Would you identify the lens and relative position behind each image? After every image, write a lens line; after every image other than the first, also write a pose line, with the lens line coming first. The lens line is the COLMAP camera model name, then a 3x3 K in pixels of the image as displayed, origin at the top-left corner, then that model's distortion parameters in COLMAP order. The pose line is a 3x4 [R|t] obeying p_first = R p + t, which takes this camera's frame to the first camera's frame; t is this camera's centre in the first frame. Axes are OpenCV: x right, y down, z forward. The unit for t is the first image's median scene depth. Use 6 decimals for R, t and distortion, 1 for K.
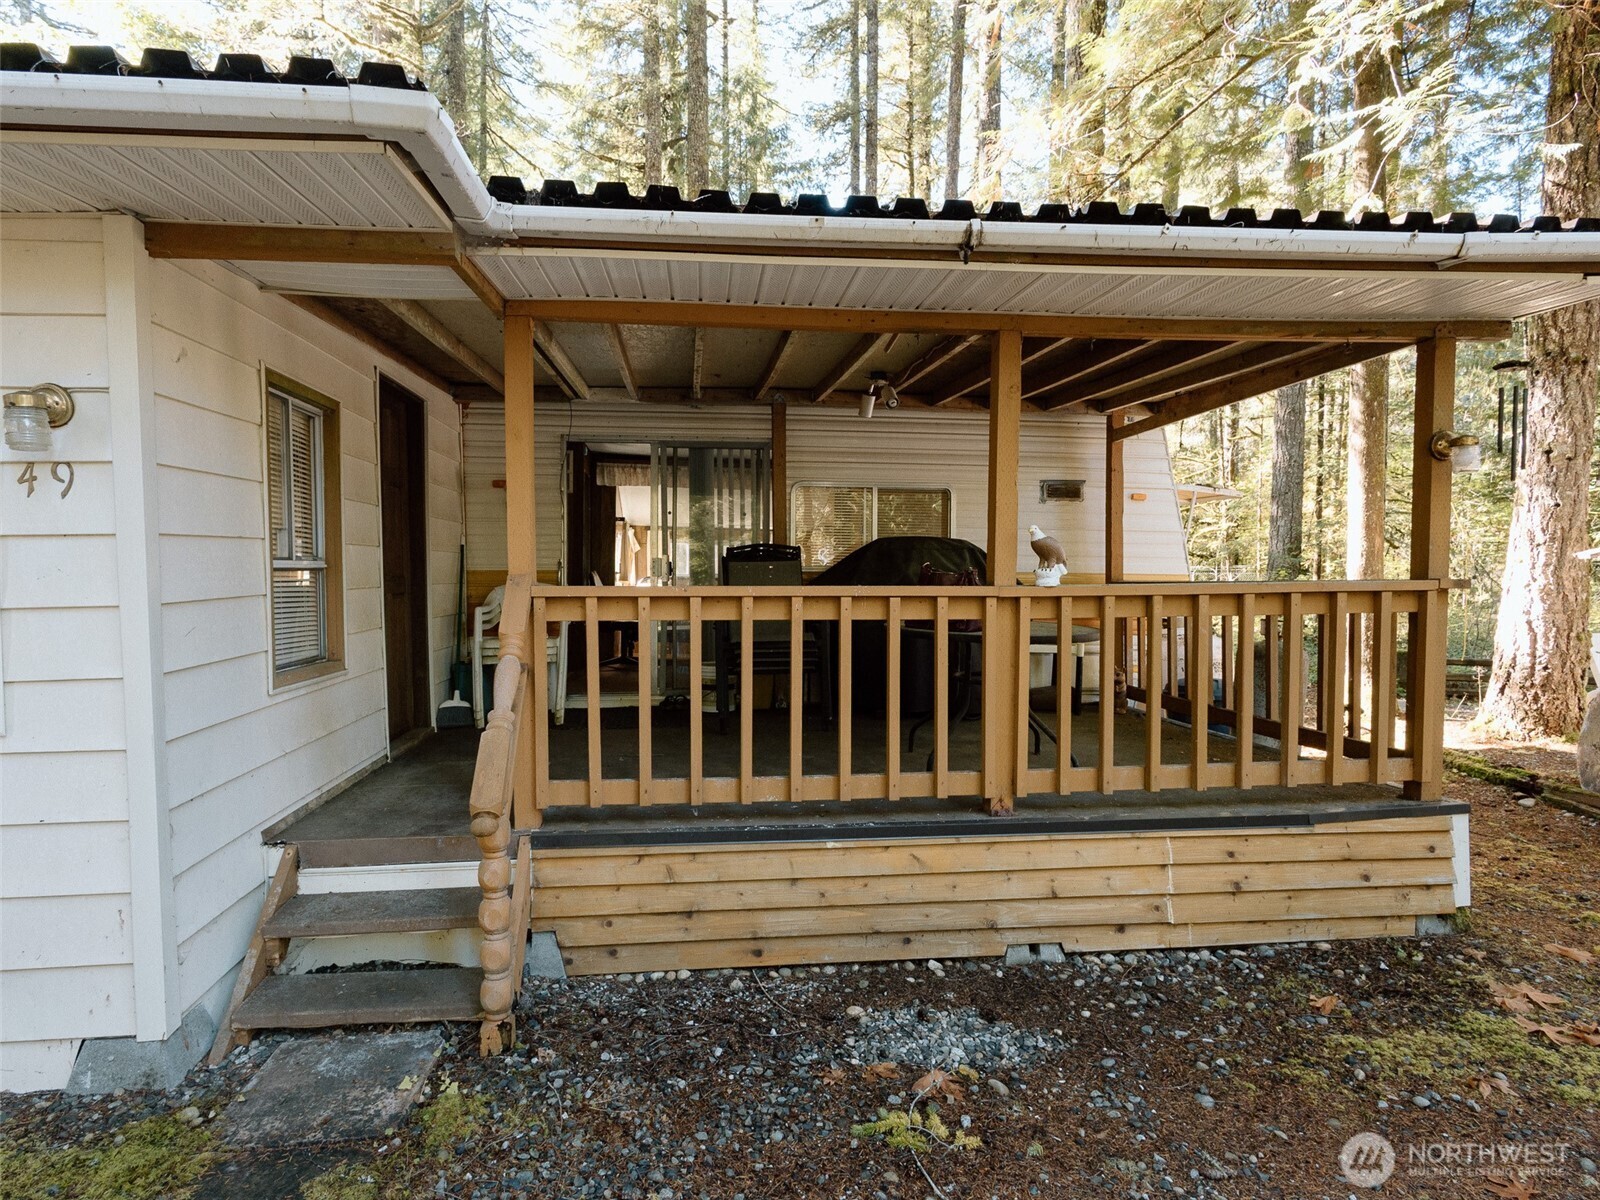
lens RADIAL K [[793.9, 0, 791.4], [0, 793.9, 589.0], [0, 0, 1]] dist [0.009127, 0.001073]
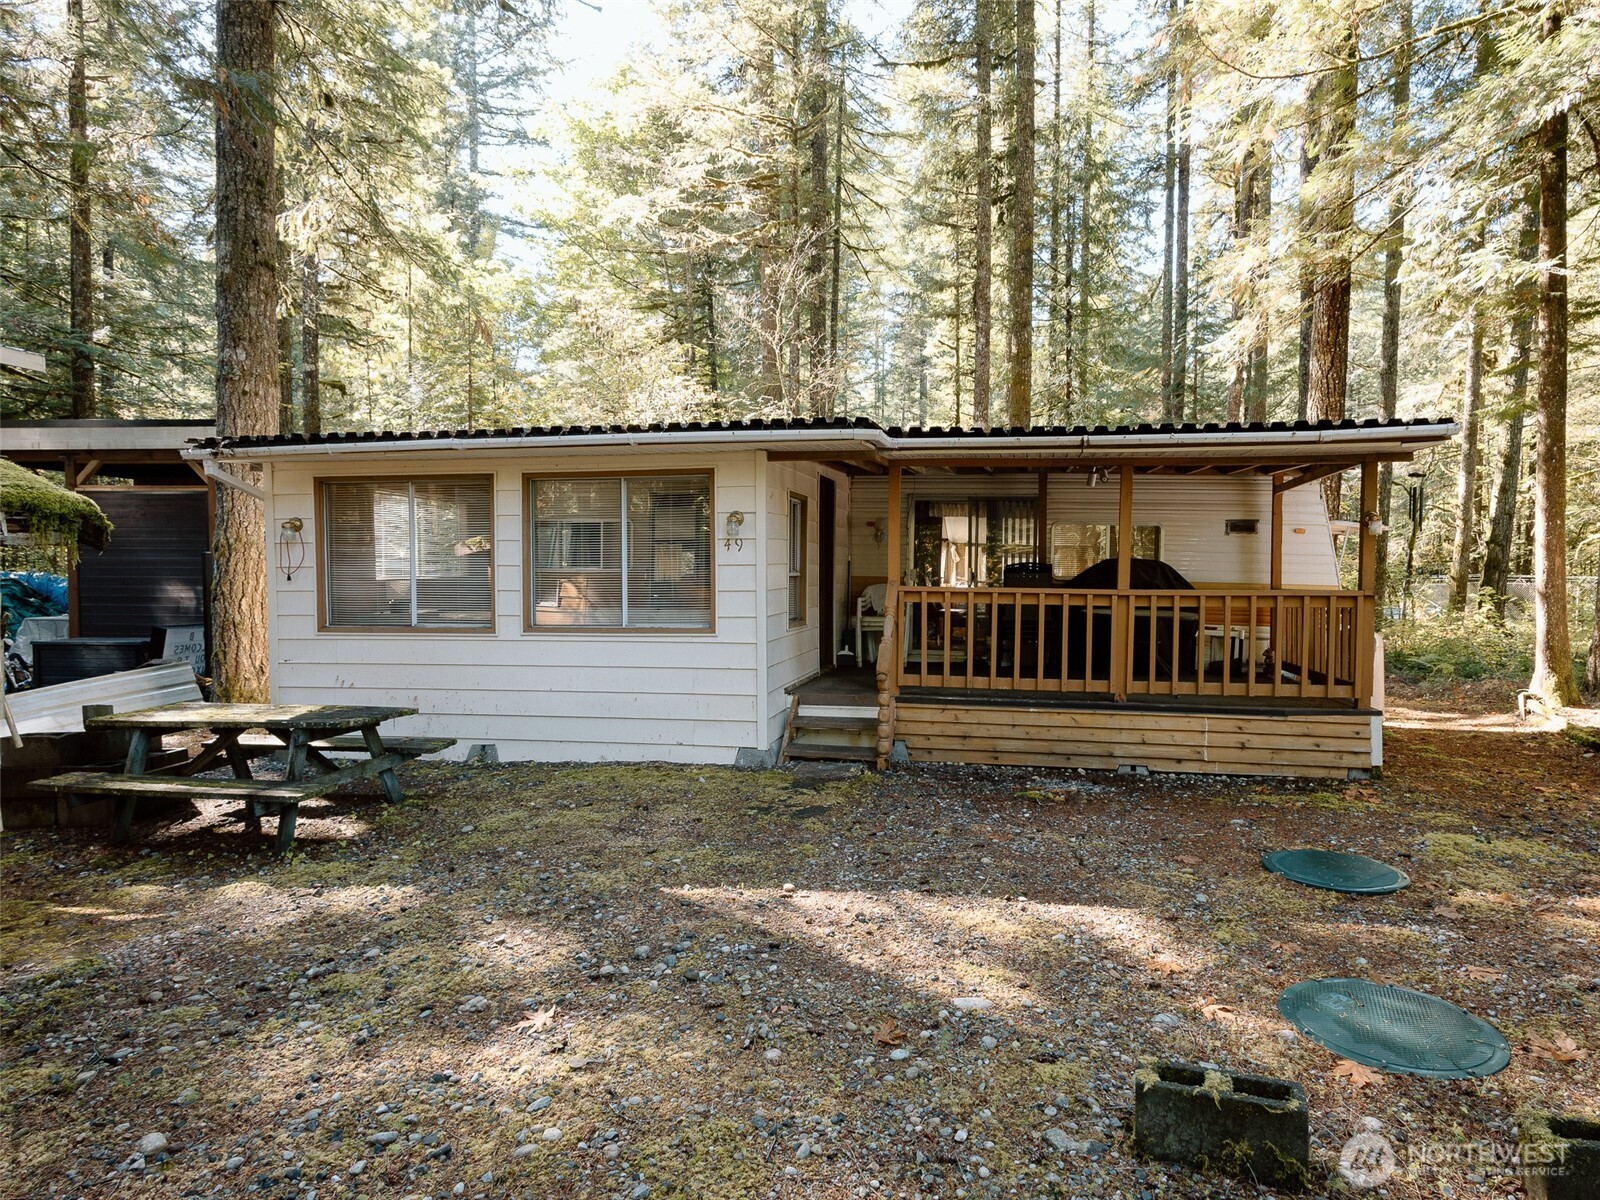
lens RADIAL K [[793.9, 0, 801.5], [0, 793.9, 594.8], [0, 0, 1]] dist [0.009127, 0.001073]
pose [[0.921534, 0.020860, -0.387736, 0.276432], [-0.018757, 0.999782, 0.009208, 0.004765], [0.387844, -0.001213, 0.921724, -1.102414]]
